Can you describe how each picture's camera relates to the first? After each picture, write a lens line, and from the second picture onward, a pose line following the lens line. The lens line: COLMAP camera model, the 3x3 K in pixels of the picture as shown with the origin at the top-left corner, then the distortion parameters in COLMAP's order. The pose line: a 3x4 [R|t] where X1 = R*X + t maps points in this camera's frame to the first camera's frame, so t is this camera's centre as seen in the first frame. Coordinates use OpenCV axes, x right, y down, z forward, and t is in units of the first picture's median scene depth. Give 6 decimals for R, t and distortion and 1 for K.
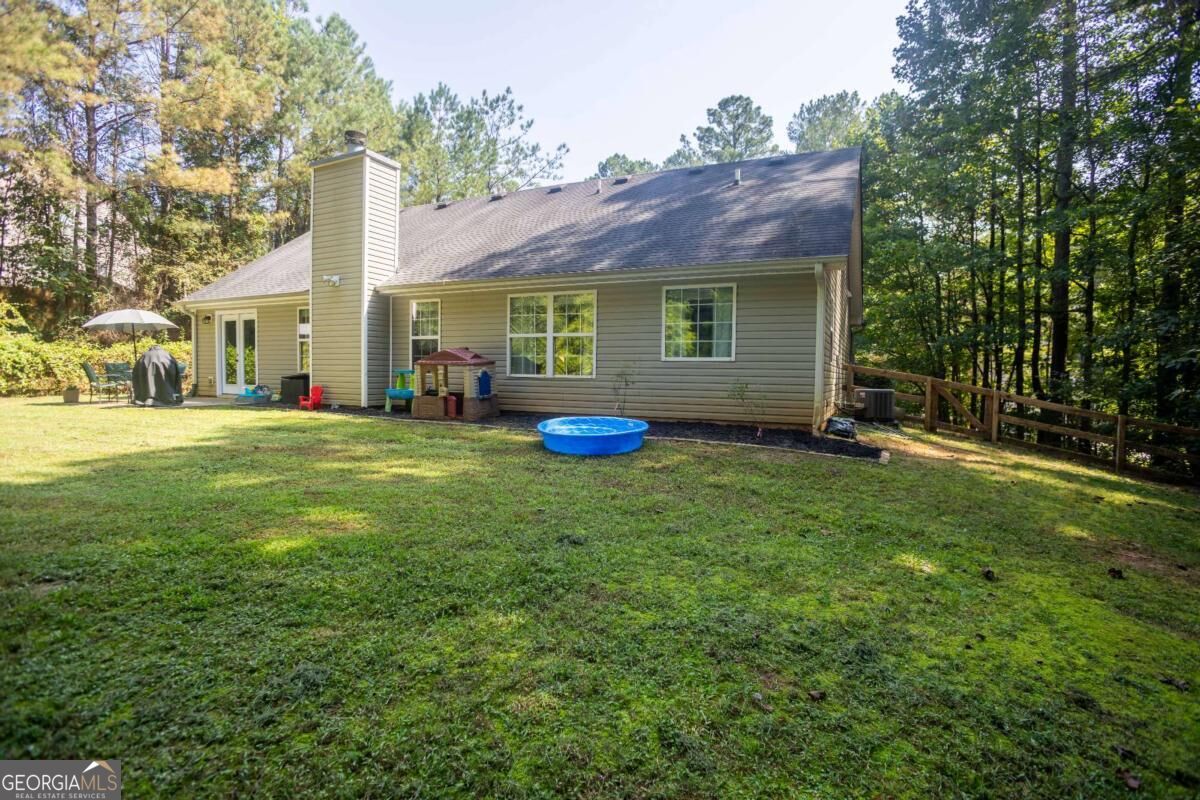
lens RADIAL K [[601.5, 0, 600.0], [0, 601.5, 400.0], [0, 0, 1]] dist [-0.079018, 0.038093]
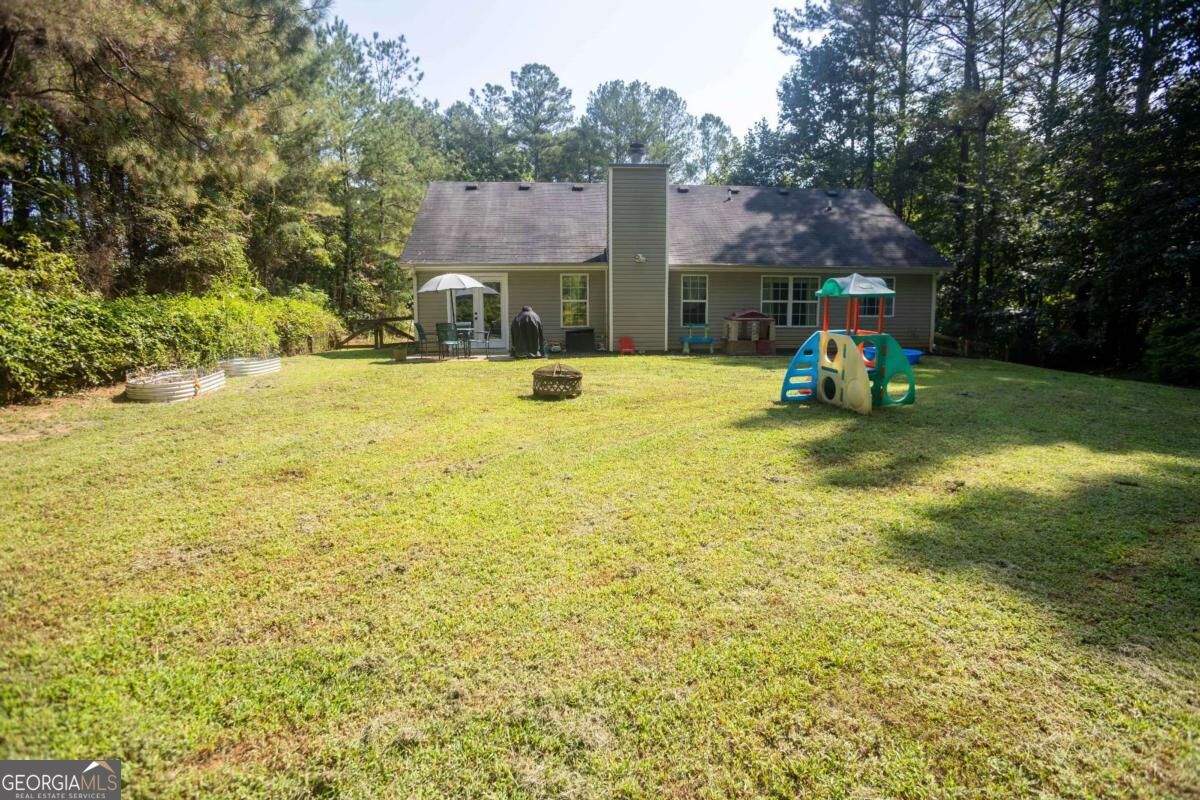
lens RADIAL K [[601.5, 0, 600.0], [0, 601.5, 400.0], [0, 0, 1]] dist [-0.079018, 0.038093]
pose [[0.861082, -0.085451, 0.501235, -0.420327], [0.040340, 0.994151, 0.100182, -0.007004], [-0.506864, -0.066045, 0.859492, -0.051511]]
